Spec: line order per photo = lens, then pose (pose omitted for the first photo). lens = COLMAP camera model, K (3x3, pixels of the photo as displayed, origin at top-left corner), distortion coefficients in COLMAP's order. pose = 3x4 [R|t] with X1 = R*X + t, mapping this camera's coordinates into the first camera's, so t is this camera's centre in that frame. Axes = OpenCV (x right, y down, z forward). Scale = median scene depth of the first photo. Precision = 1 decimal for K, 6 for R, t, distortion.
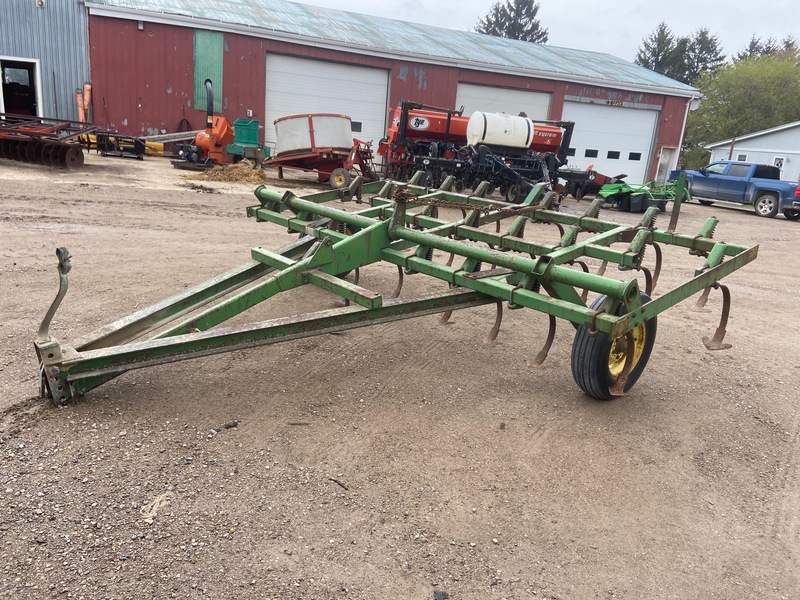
lens RADIAL K [[597.7, 0, 401.0], [0, 597.7, 301.7], [0, 0, 1]] dist [0.090275, -0.105445]
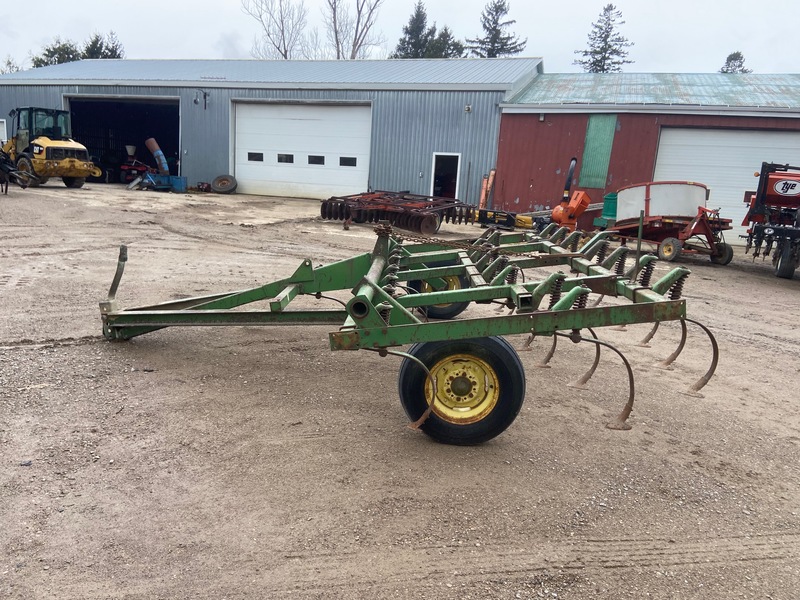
lens RADIAL K [[597.7, 0, 407.6], [0, 597.7, 312.8], [0, 0, 1]] dist [0.090275, -0.105445]
pose [[0.733872, 0.103446, -0.671365, 0.207793], [-0.182458, 0.982035, -0.048131, 0.006567], [0.654325, 0.157818, 0.739563, 0.065106]]
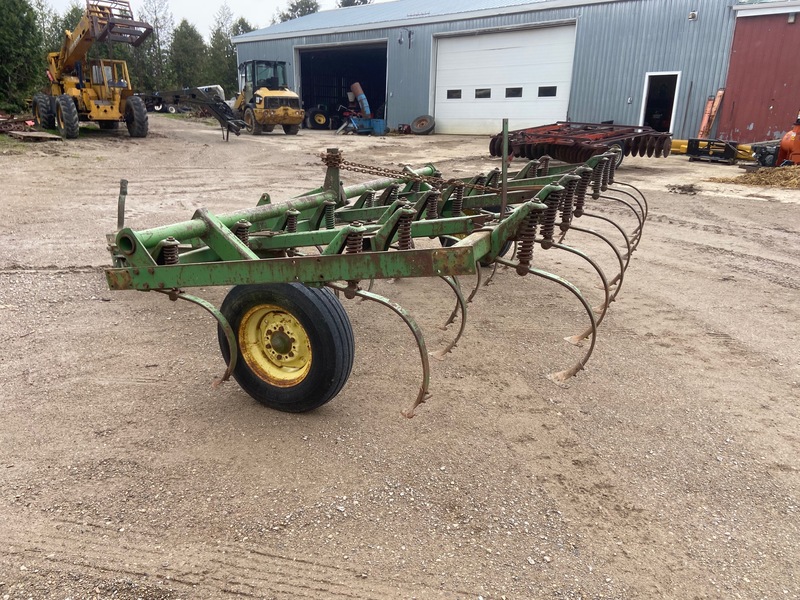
lens RADIAL K [[597.7, 0, 413.5], [0, 597.7, 317.7], [0, 0, 1]] dist [0.090275, -0.105445]
pose [[0.416105, 0.215829, -0.883331, 0.254593], [-0.224024, 0.965813, 0.130453, -0.020672], [0.881289, 0.143605, 0.450231, 0.190295]]
